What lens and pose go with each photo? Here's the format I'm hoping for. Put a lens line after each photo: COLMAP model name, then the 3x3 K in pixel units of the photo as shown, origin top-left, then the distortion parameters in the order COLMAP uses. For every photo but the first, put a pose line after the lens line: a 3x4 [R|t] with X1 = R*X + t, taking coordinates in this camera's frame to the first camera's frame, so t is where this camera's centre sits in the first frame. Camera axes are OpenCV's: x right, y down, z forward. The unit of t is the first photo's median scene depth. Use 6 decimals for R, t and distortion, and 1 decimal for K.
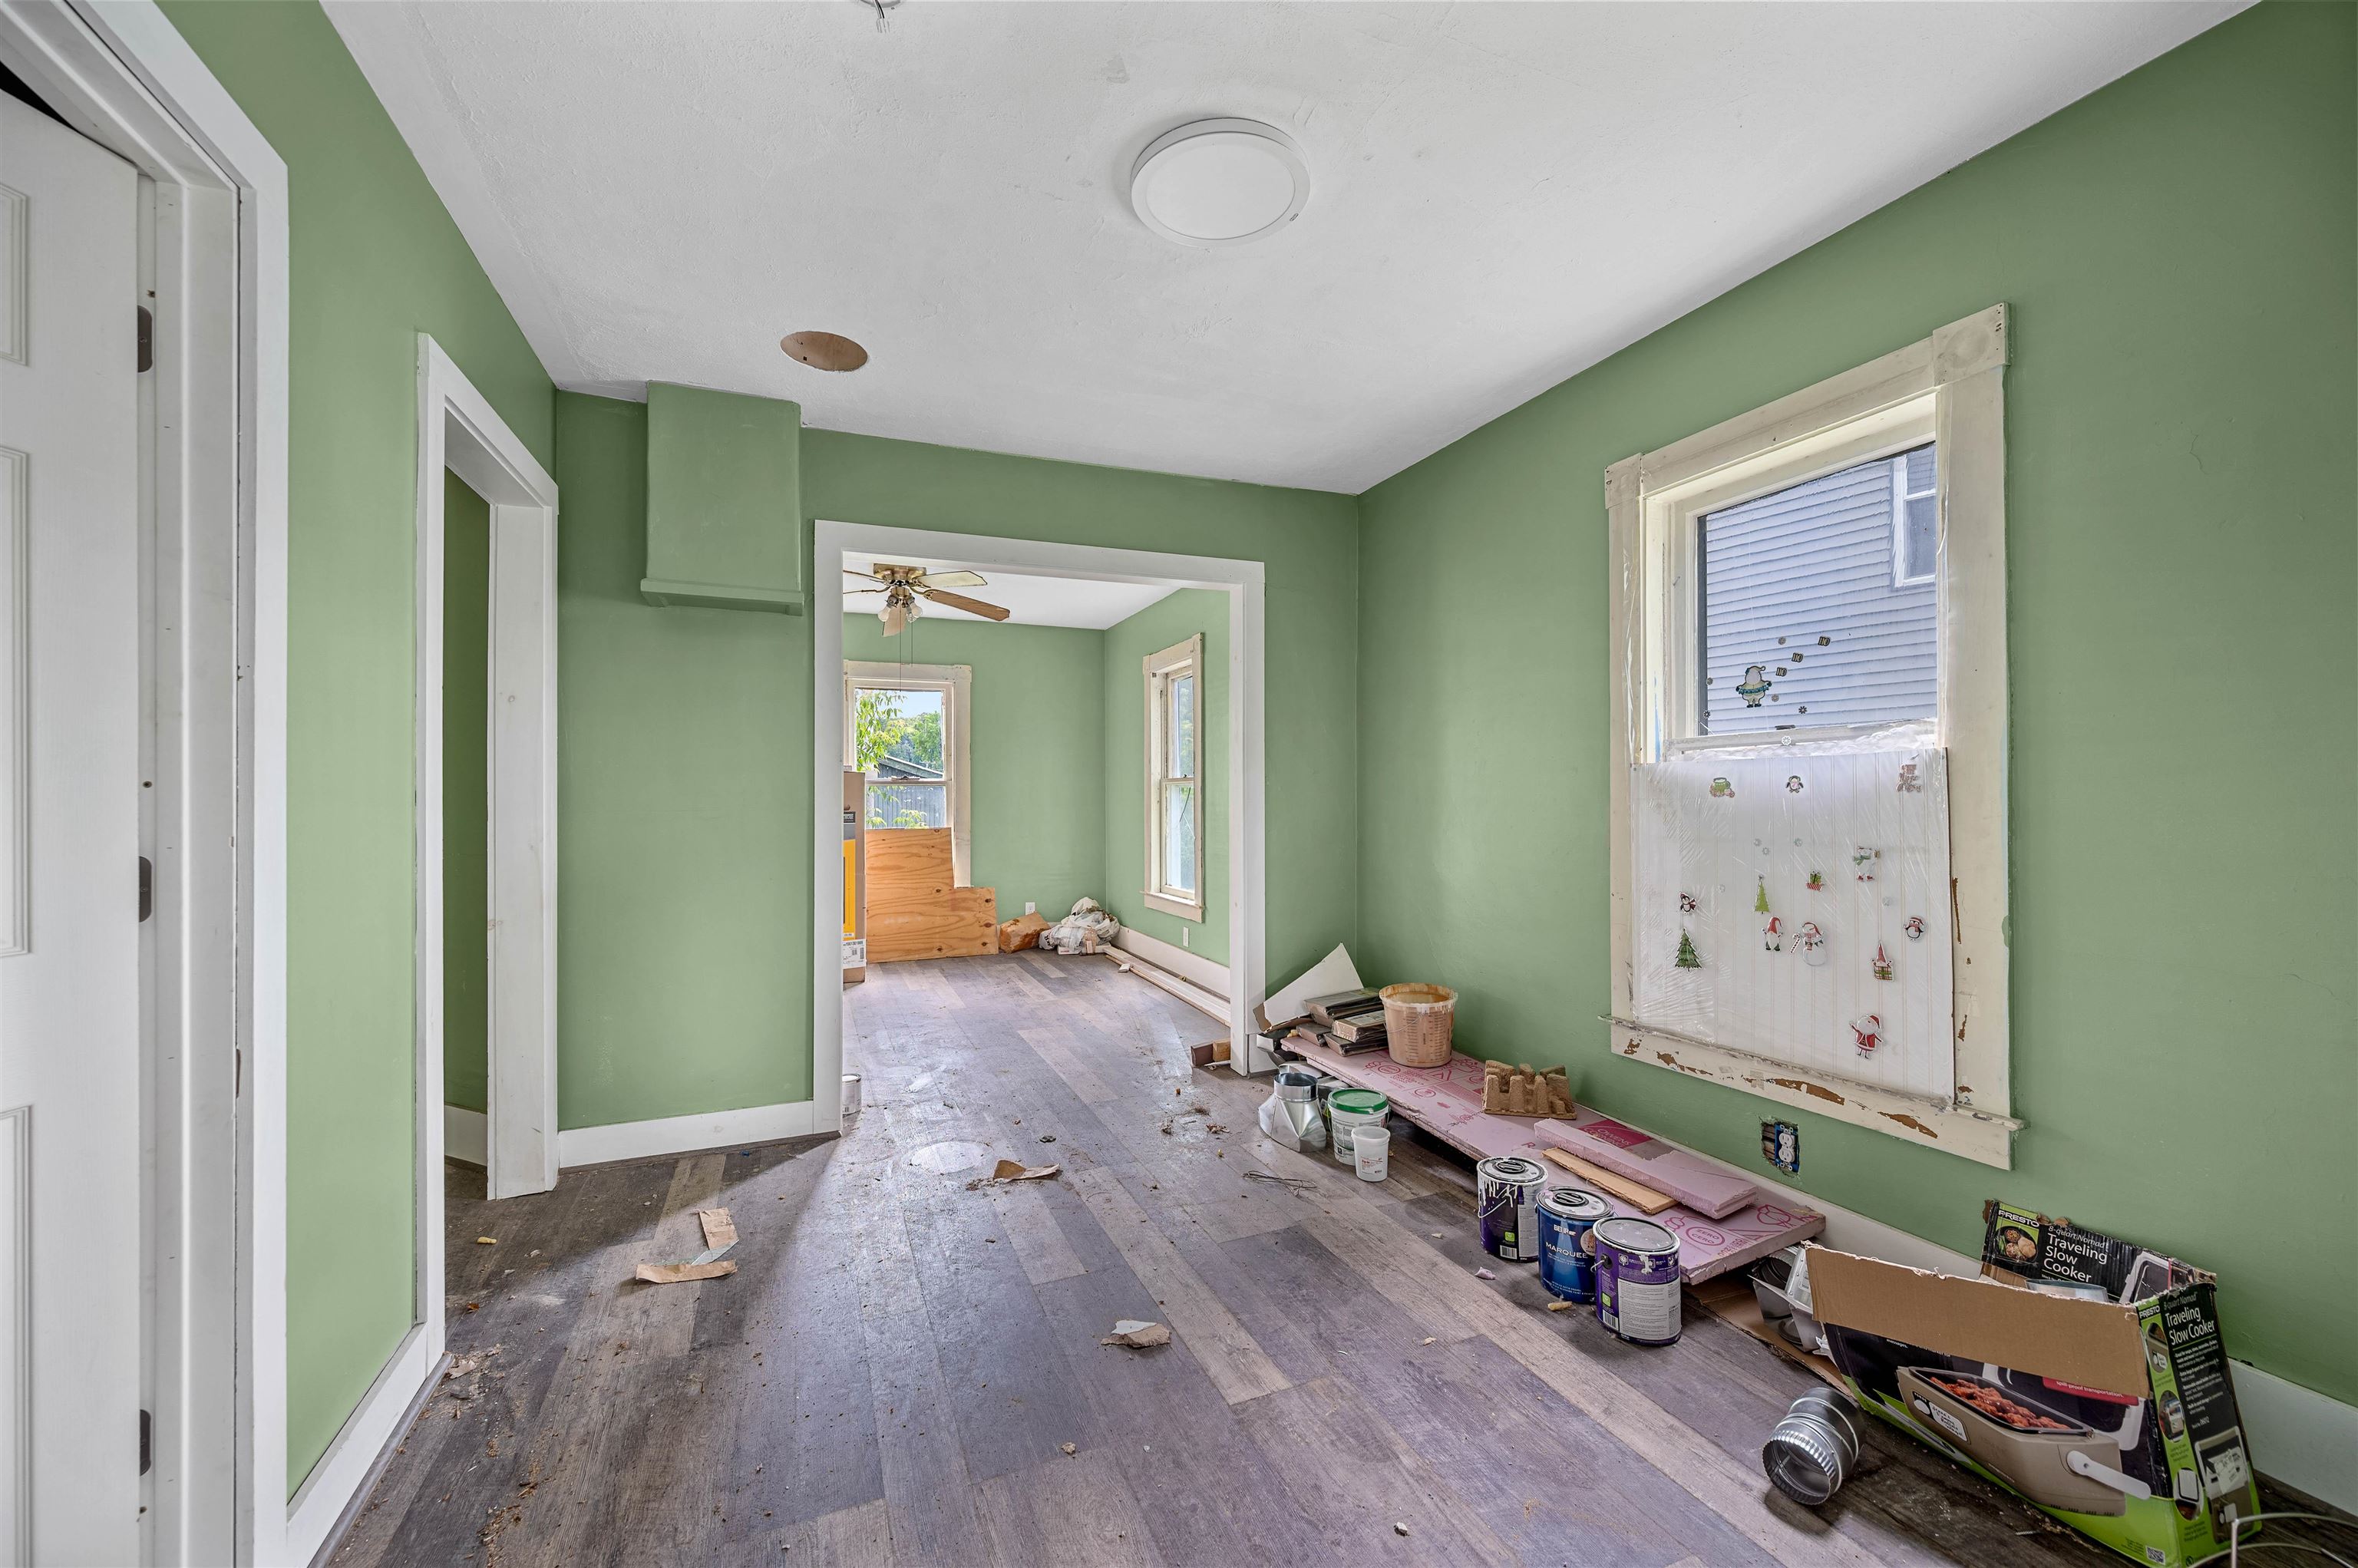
lens RADIAL K [[943.7, 0, 1175.5], [0, 943.7, 793.1], [0, 0, 1]] dist [0.001797, -0.000502]
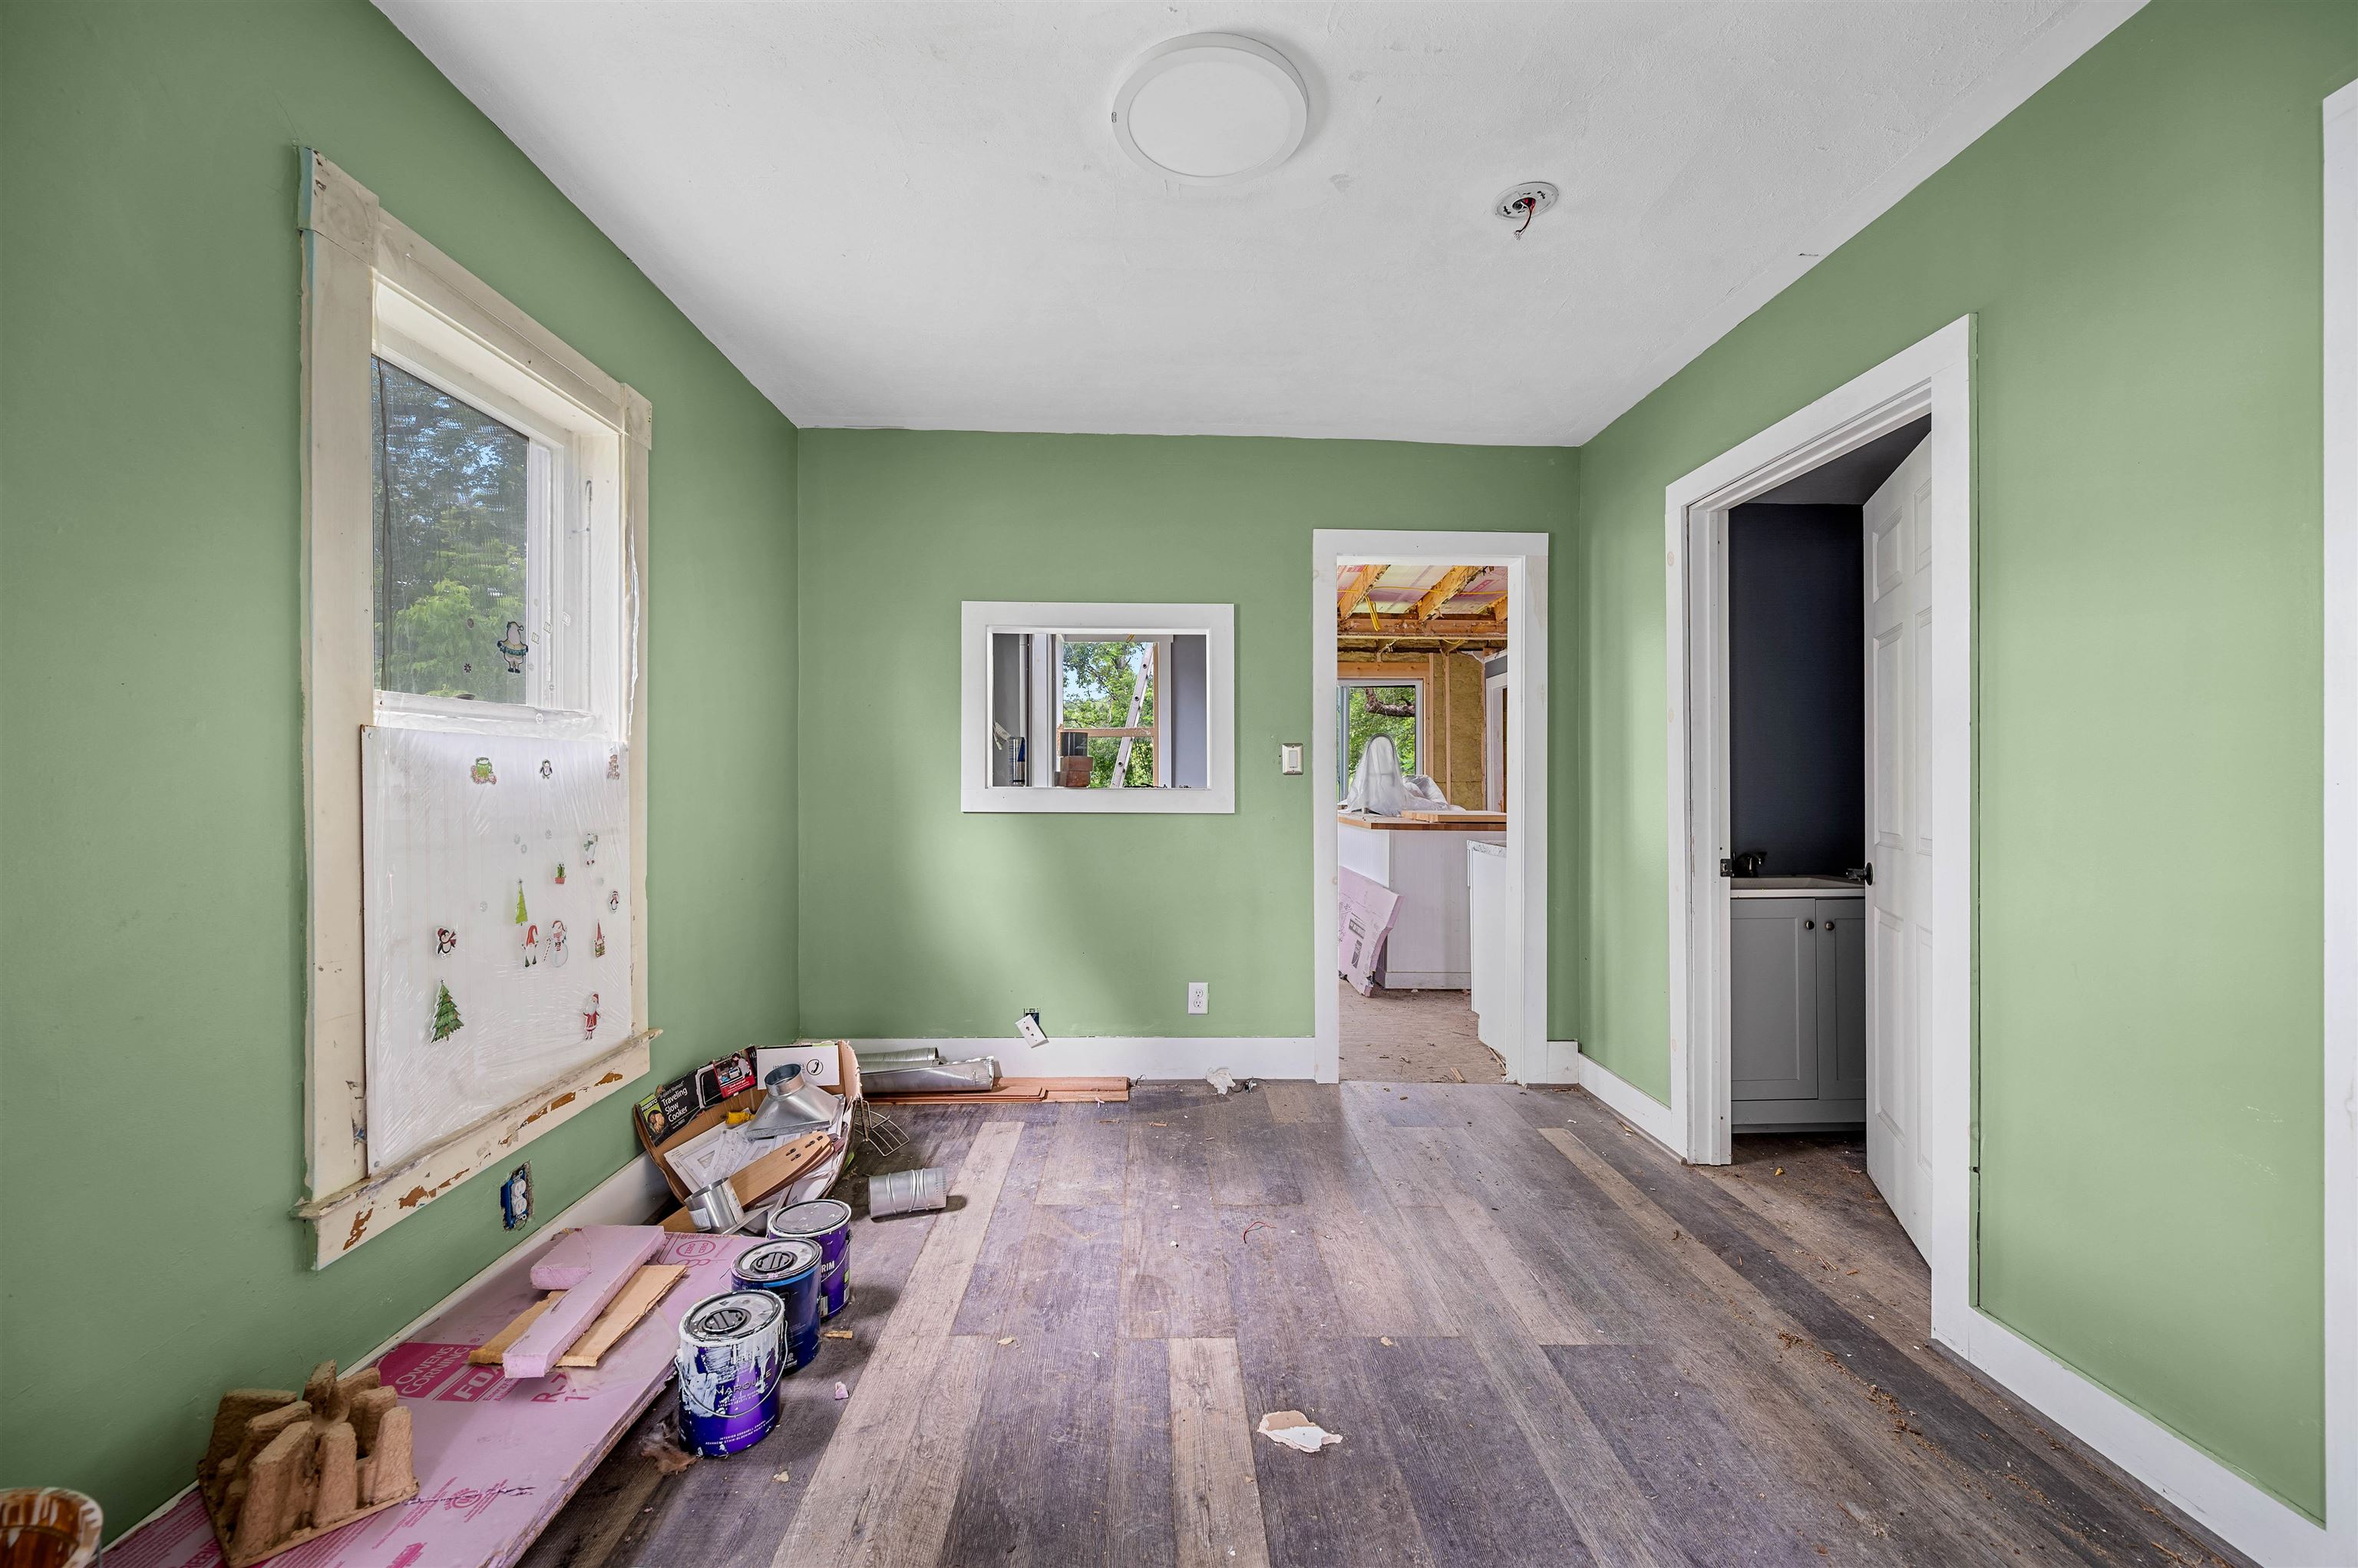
lens RADIAL K [[943.7, 0, 1180.2], [0, 943.7, 780.0], [0, 0, 1]] dist [0.001797, -0.000502]
pose [[-0.940622, 0.008744, 0.339342, -0.212013], [0.005593, 0.999932, -0.010265, 0.013602], [-0.339409, -0.007758, -0.940607, 1.687515]]
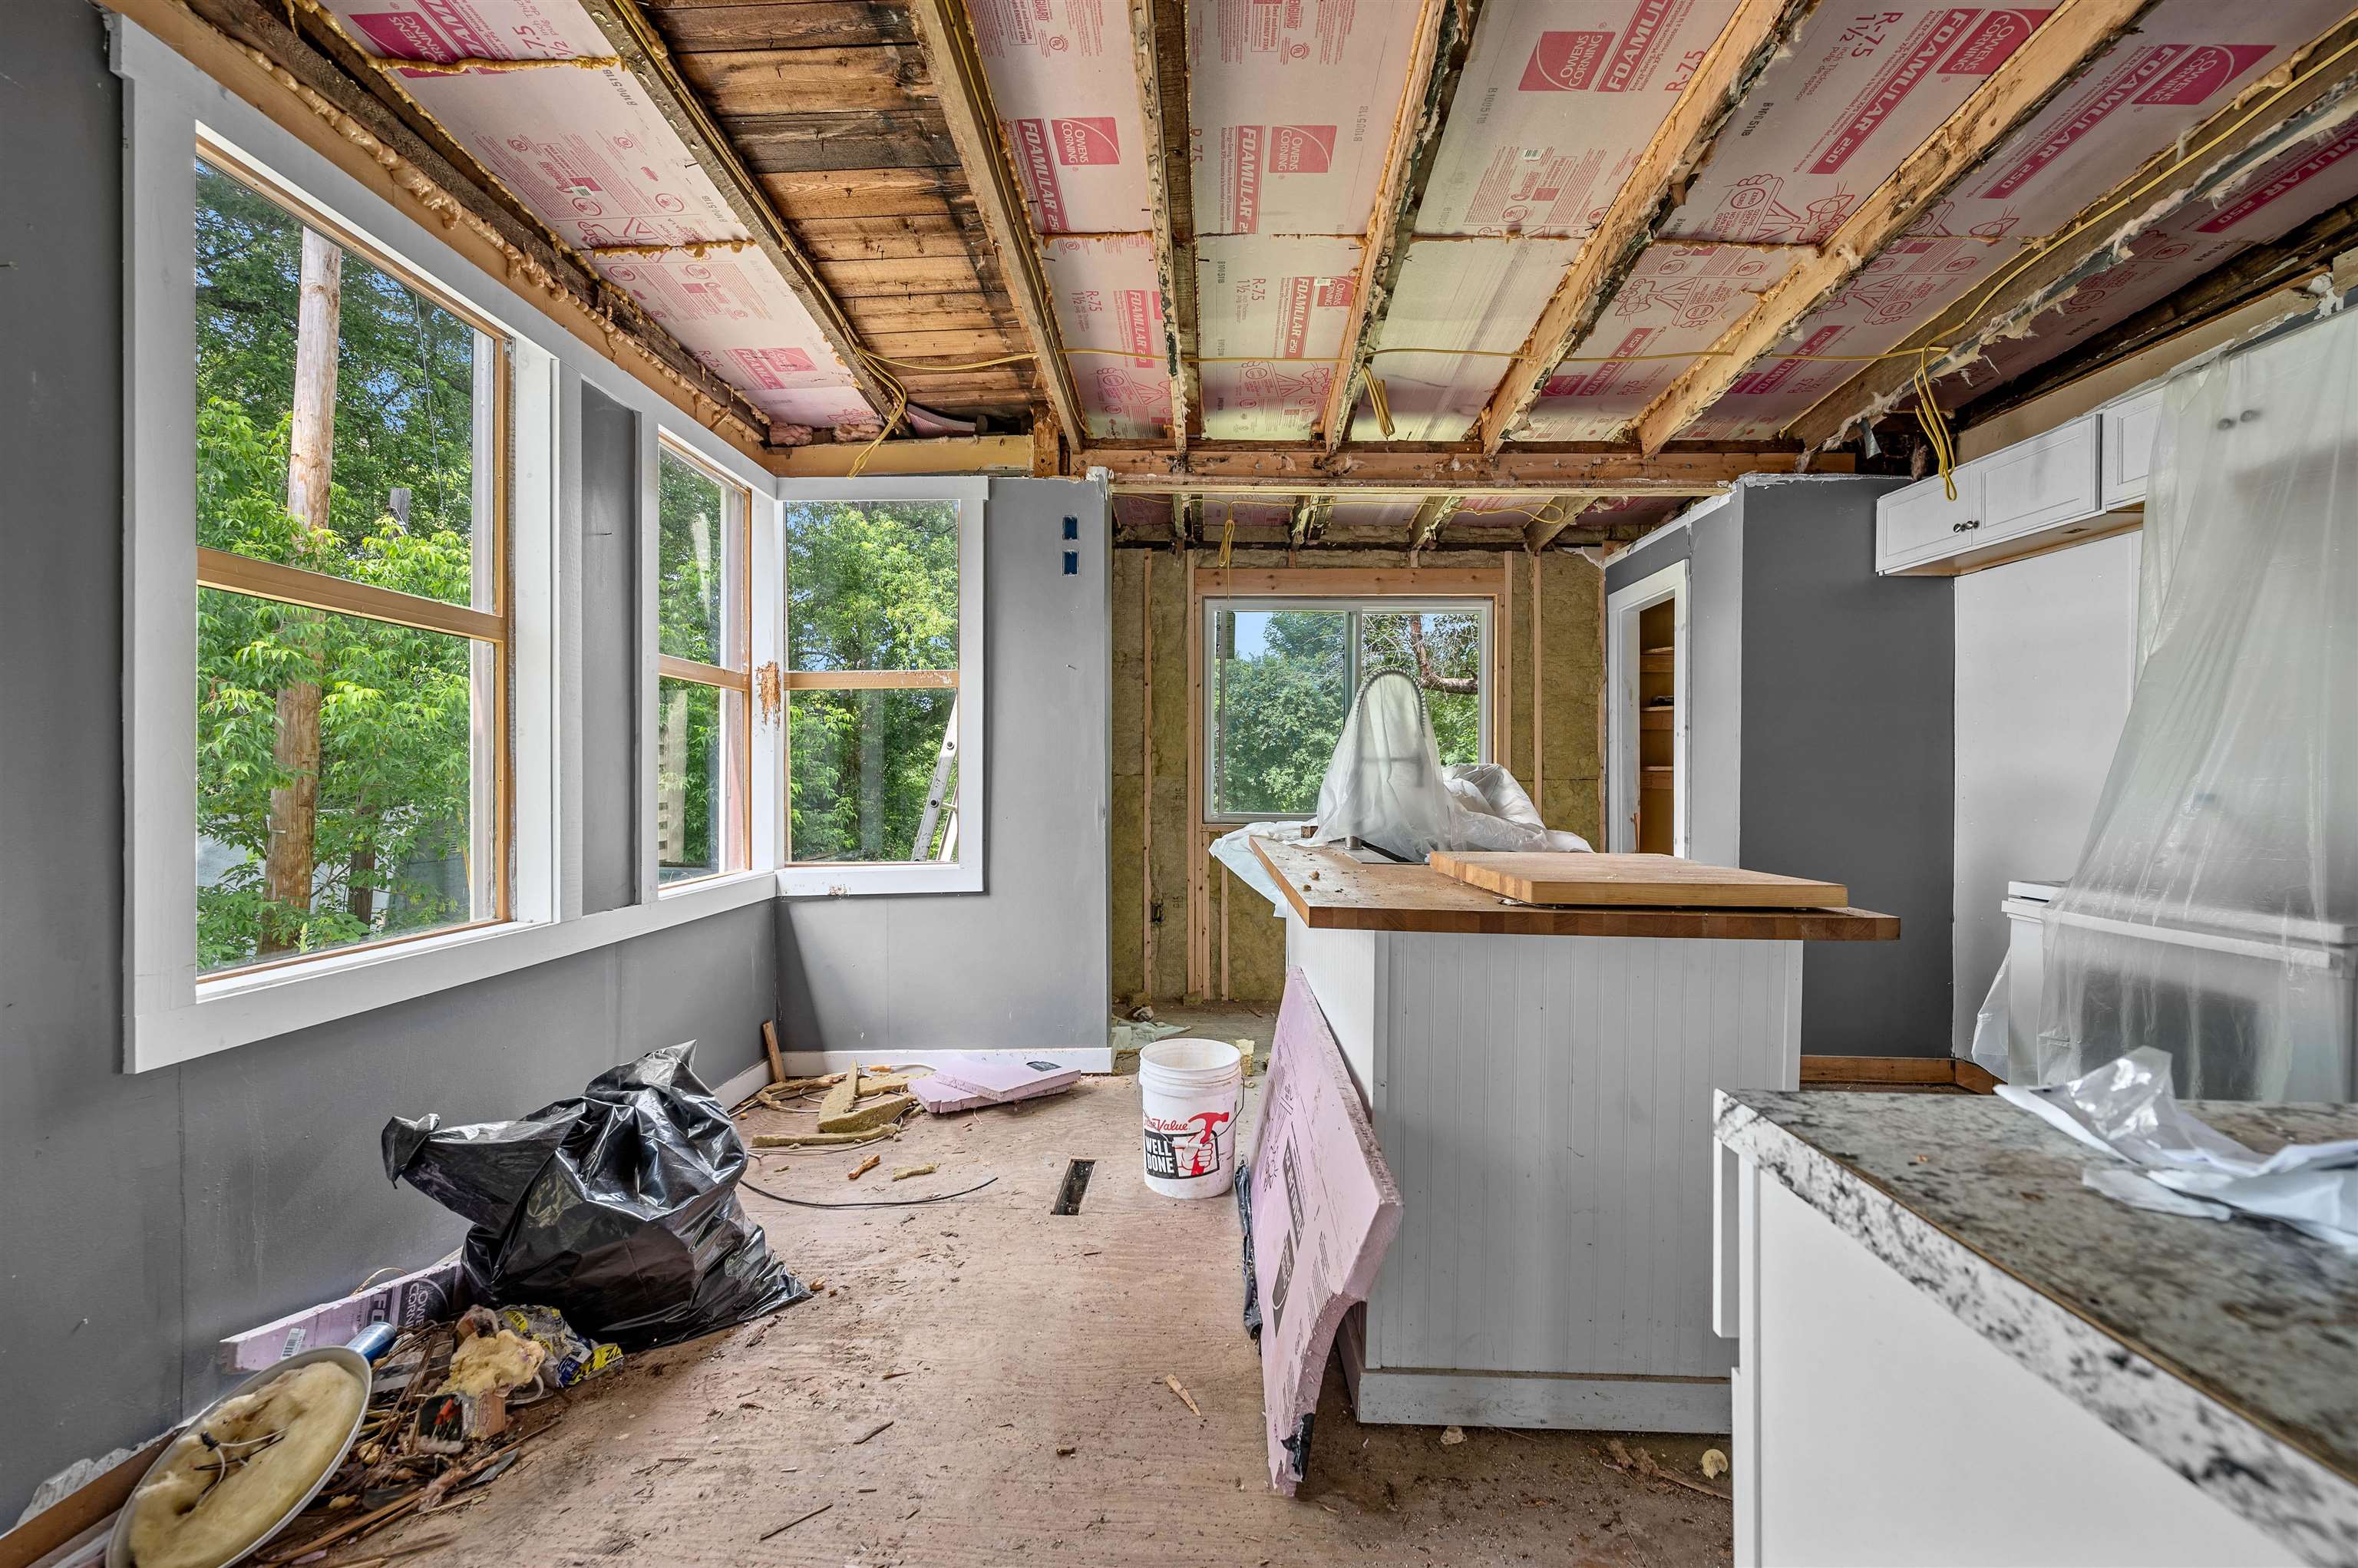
lens RADIAL K [[943.7, 0, 1189.6], [0, 943.7, 786.4], [0, 0, 1]] dist [0.001797, -0.000502]
pose [[-0.918133, 0.001737, 0.396267, -0.159702], [0.000569, 0.999995, -0.003065, 0.012245], [-0.396271, -0.002588, -0.918130, 1.107561]]
